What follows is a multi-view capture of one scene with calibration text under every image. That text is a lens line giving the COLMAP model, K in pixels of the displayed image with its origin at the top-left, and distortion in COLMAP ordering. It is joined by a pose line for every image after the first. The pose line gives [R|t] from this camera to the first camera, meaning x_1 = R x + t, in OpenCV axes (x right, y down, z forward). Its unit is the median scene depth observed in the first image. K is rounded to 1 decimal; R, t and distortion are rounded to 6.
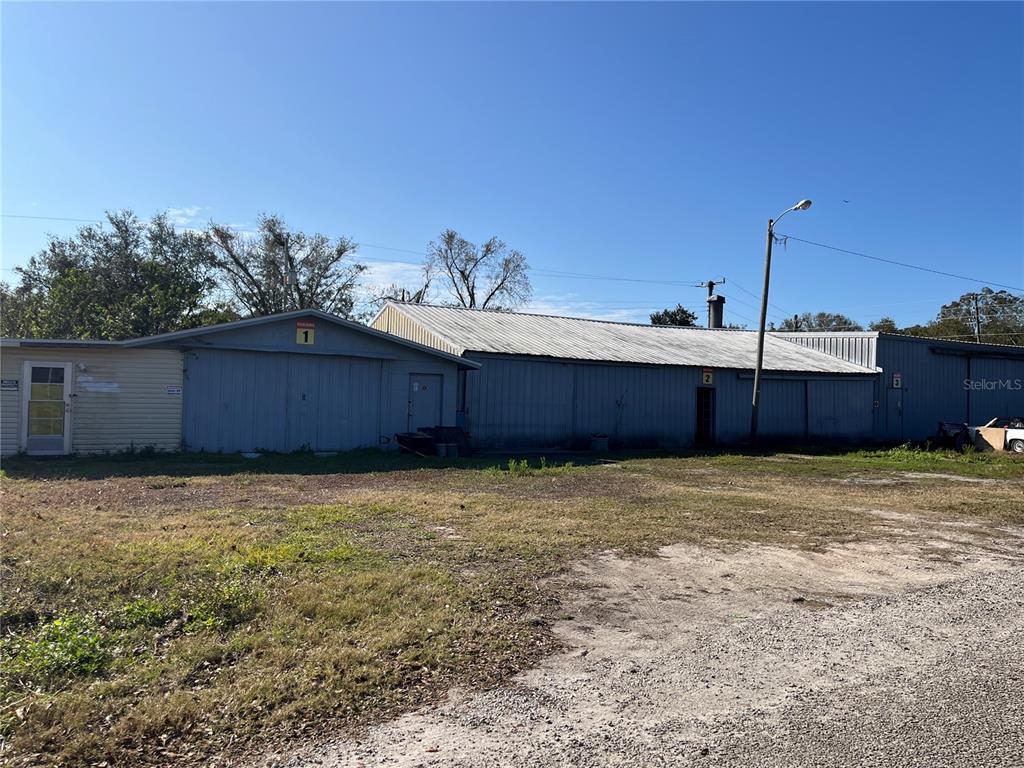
lens RADIAL K [[790.7, 0, 517.8], [0, 790.7, 378.8], [0, 0, 1]] dist [0.068189, -0.081617]
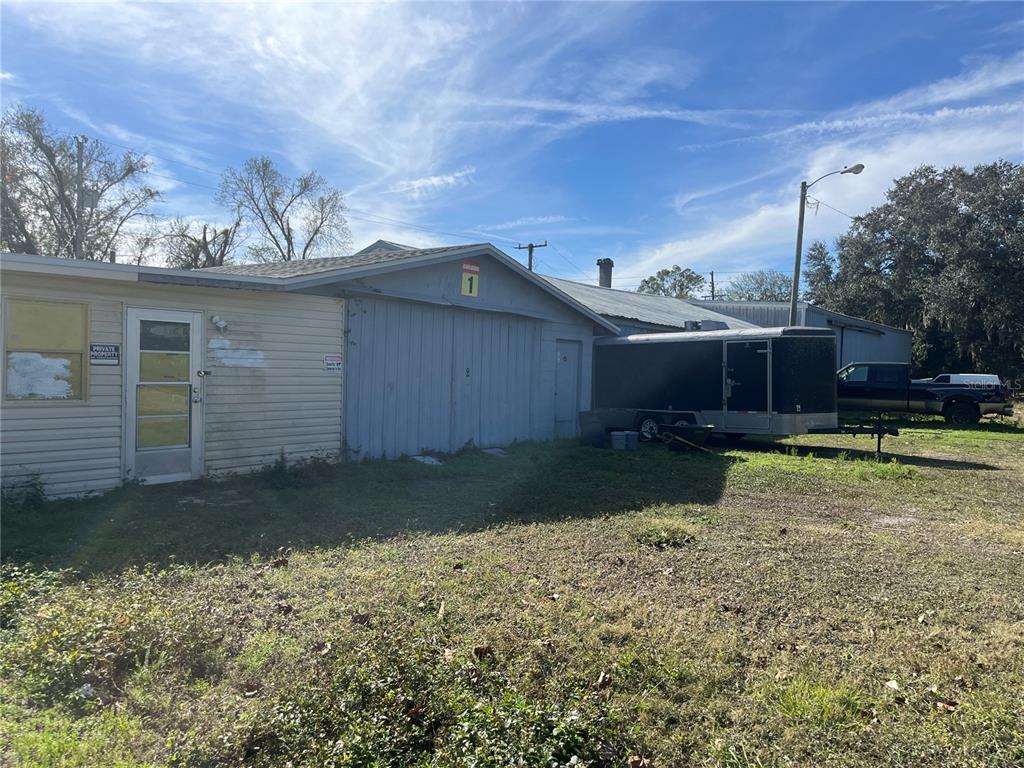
lens RADIAL K [[790.7, 0, 531.5], [0, 790.7, 385.4], [0, 0, 1]] dist [0.068189, -0.081617]
pose [[0.900537, -0.010078, 0.434662, -0.376713], [-0.014751, 0.998448, 0.053711, -0.002589], [-0.434529, -0.054781, 0.898990, 0.254741]]
